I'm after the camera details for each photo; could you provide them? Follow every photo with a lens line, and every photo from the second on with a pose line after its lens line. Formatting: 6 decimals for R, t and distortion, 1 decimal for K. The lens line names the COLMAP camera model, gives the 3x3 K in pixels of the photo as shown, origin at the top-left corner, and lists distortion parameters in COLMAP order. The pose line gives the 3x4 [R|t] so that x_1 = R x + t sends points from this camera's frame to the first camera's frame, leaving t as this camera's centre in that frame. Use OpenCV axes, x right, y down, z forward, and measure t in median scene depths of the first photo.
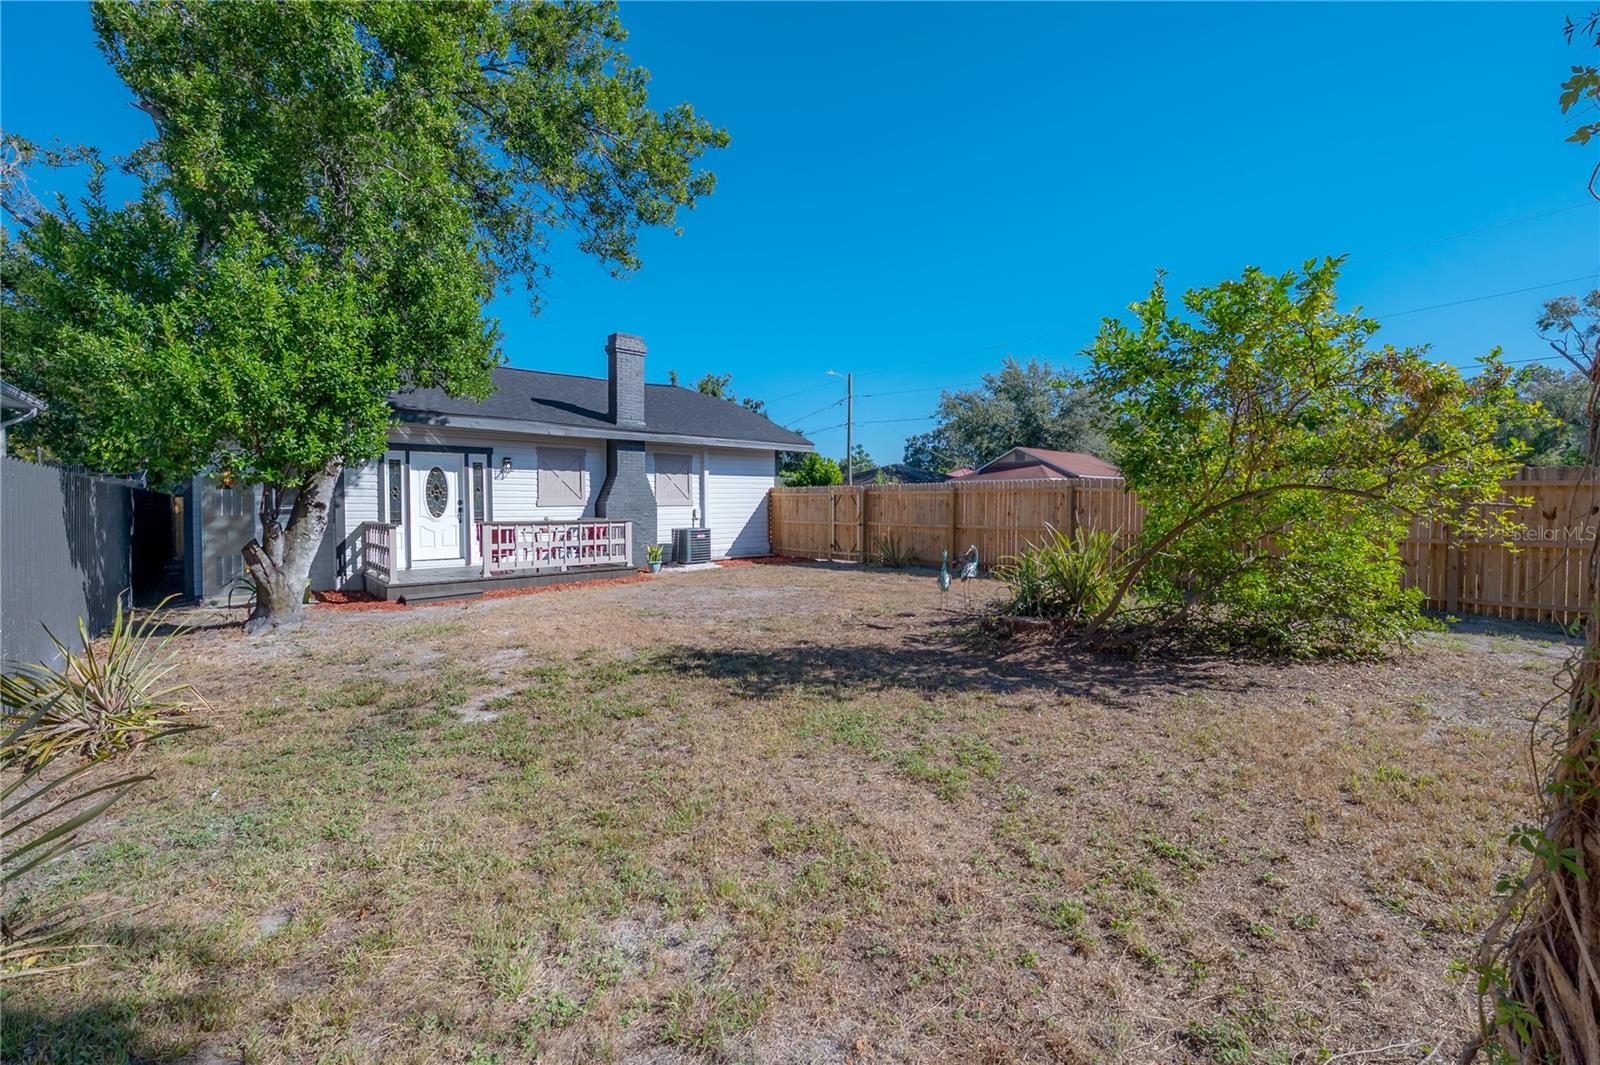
lens RADIAL K [[639.7, 0, 797.6], [0, 639.7, 508.6], [0, 0, 1]] dist [0.002423, 0.000105]
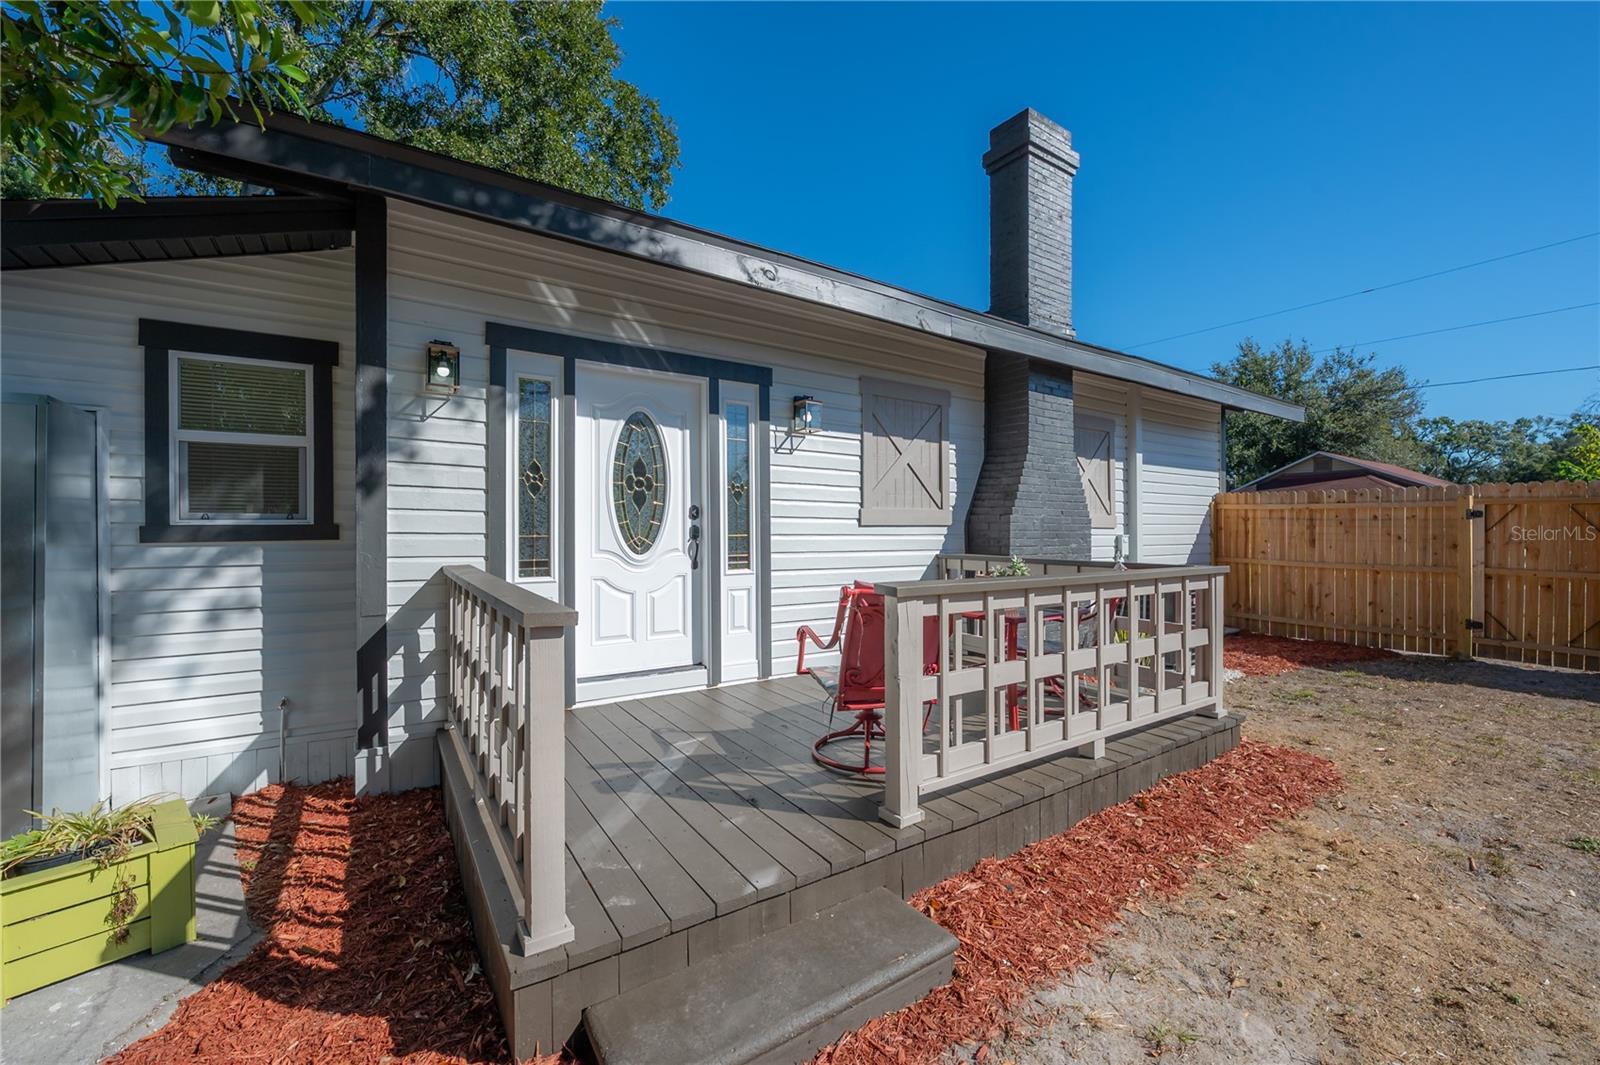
lens RADIAL K [[639.7, 0, 800.8], [0, 639.7, 529.9], [0, 0, 1]] dist [0.002423, 0.000105]
pose [[0.993009, 0.011963, -0.117432, -0.432441], [-0.012184, 0.999925, -0.001167, 0.000109], [0.117409, 0.002589, 0.993080, 0.656810]]
